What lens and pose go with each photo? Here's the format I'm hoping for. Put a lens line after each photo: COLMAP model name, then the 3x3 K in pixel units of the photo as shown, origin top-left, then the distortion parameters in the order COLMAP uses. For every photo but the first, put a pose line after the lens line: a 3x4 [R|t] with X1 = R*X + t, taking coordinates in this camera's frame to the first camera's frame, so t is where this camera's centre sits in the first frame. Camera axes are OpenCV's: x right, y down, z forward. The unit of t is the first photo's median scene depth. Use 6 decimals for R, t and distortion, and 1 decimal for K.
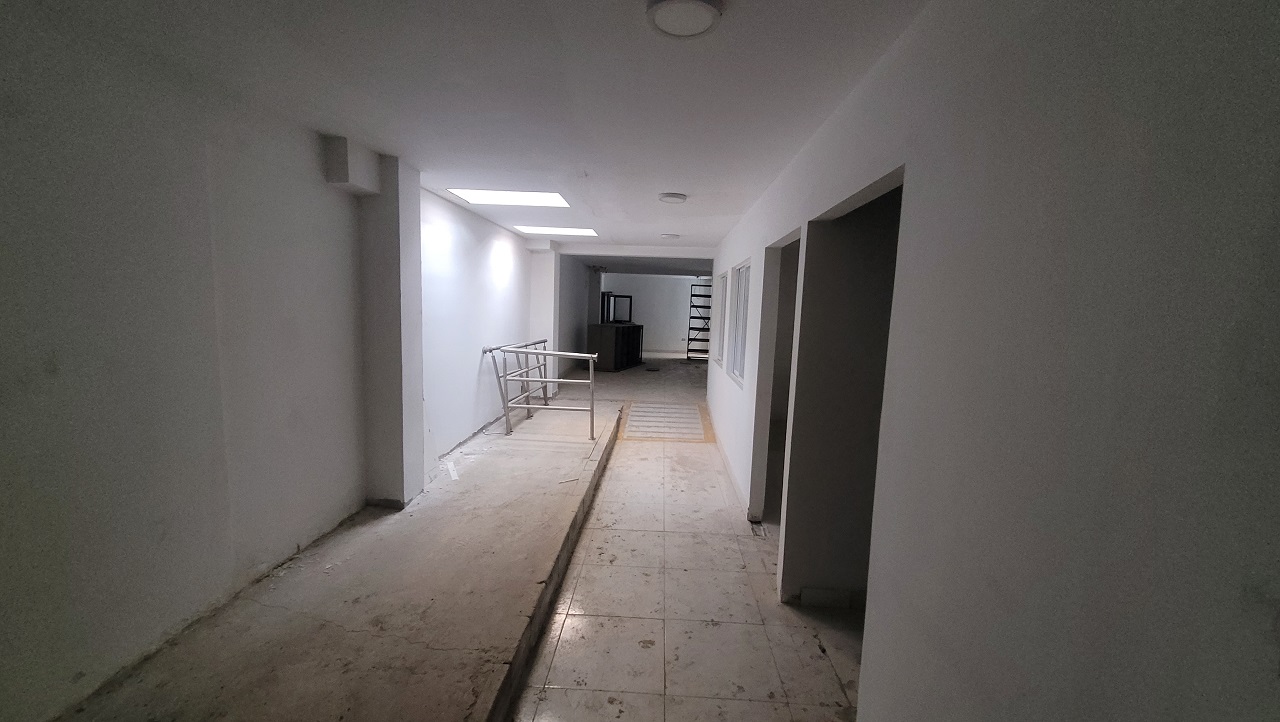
lens RADIAL K [[500.3, 0, 642.1], [0, 500.3, 362.3], [0, 0, 1]] dist [-0.001503, -0.000344]
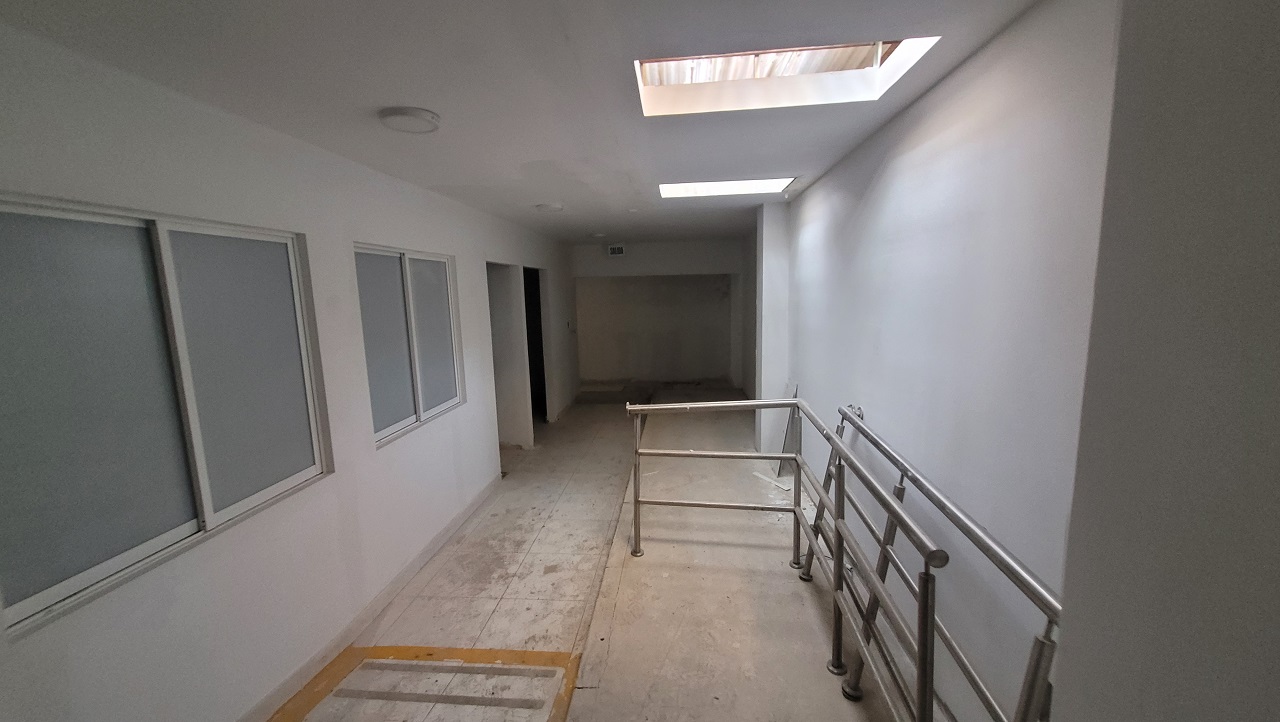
lens RADIAL K [[500.3, 0, 640.1], [0, 500.3, 360.8], [0, 0, 1]] dist [-0.001503, -0.000344]
pose [[-0.999315, -0.015808, 0.033468, -0.122309], [-0.007165, 0.969728, 0.244083, -0.202706], [-0.036313, 0.243676, -0.969177, 1.546468]]
